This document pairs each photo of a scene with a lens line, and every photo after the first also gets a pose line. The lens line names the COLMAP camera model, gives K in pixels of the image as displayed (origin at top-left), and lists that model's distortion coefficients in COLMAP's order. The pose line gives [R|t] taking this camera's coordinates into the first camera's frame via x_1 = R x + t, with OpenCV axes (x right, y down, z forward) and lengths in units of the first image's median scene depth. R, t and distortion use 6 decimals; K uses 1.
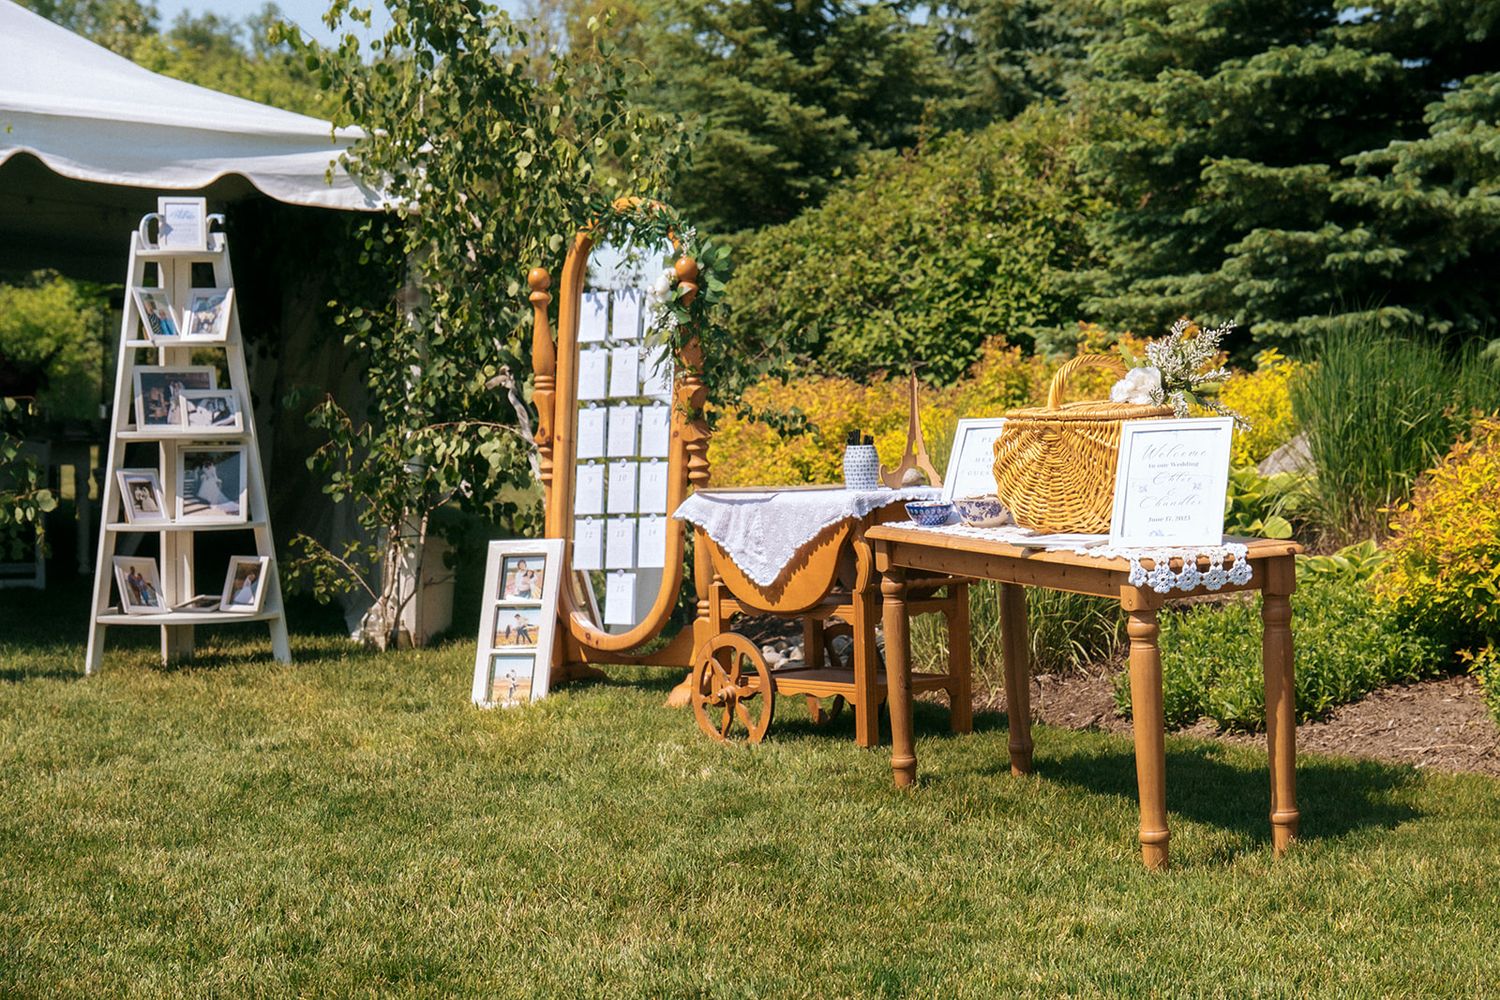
lens RADIAL K [[2766.4, 0, 750.0], [0, 2766.4, 499.9], [0, 0, 1]] dist [-0.053317, 0.000000]
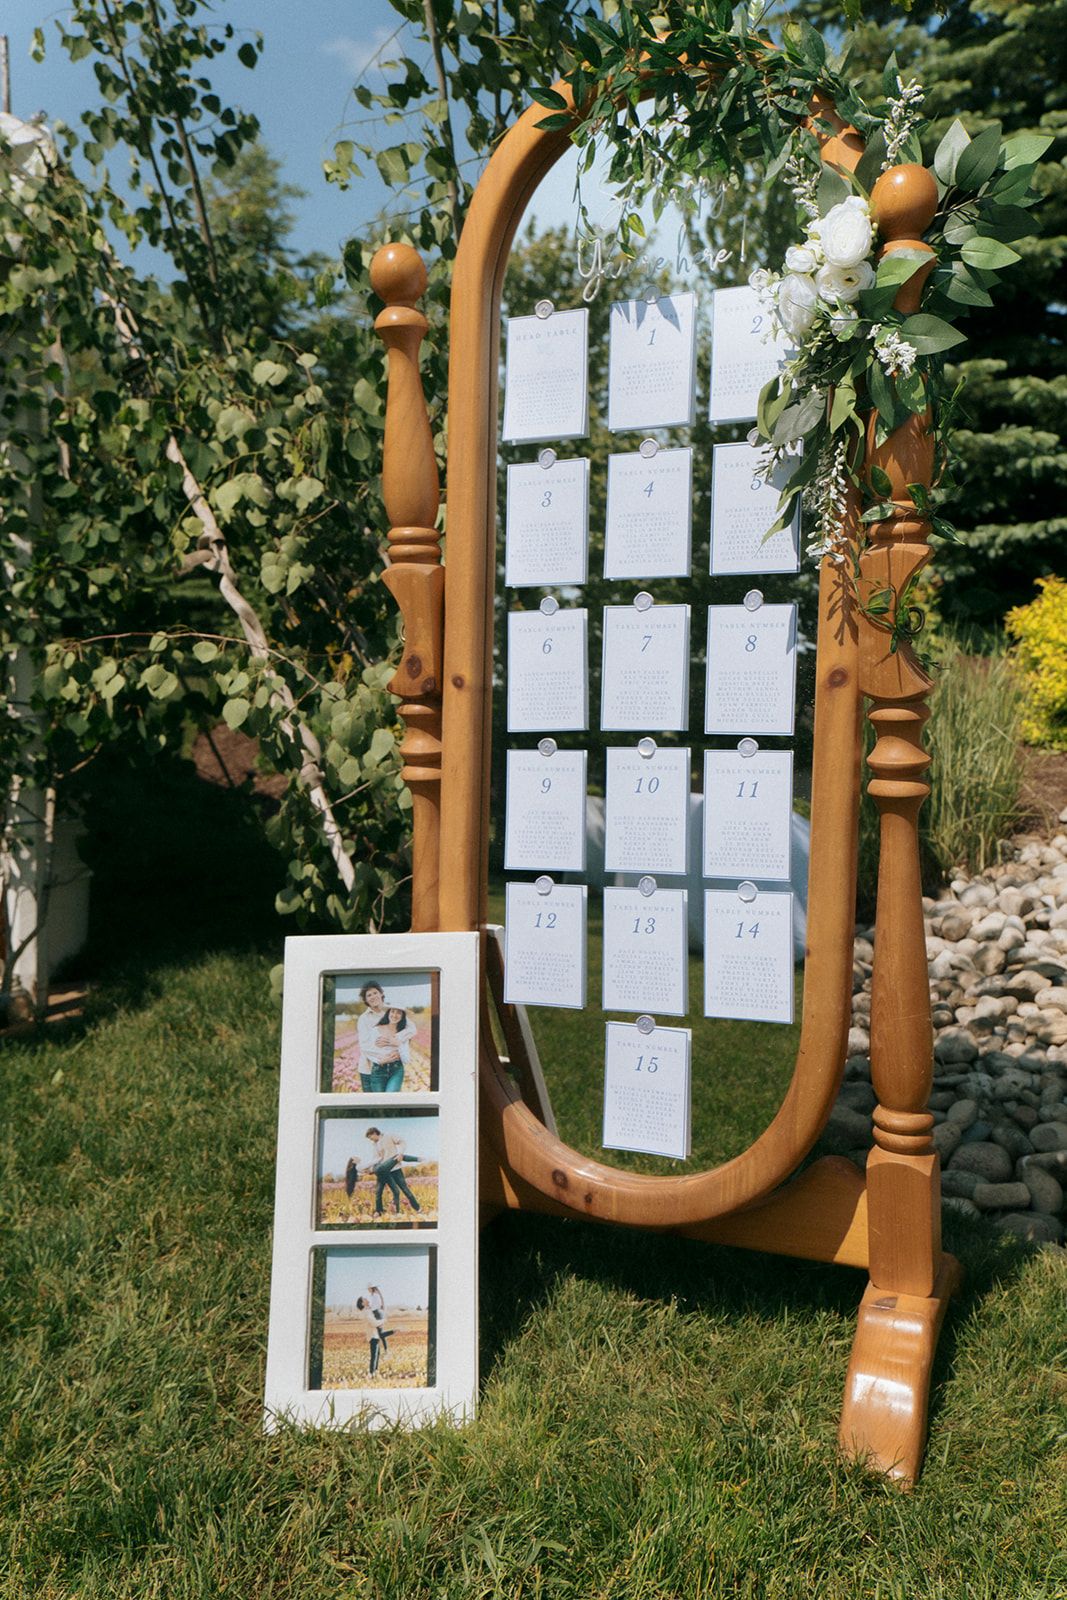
lens RADIAL K [[1369.9, 0, 535.1], [0, 1369.9, 797.1], [0, 0, 1]] dist [0.101780, 0.005947]
pose [[0.964606, -0.023546, 0.262641, -0.112439], [-0.000747, 0.995758, 0.092011, -0.024230], [-0.263694, -0.088951, 0.960496, 0.807035]]
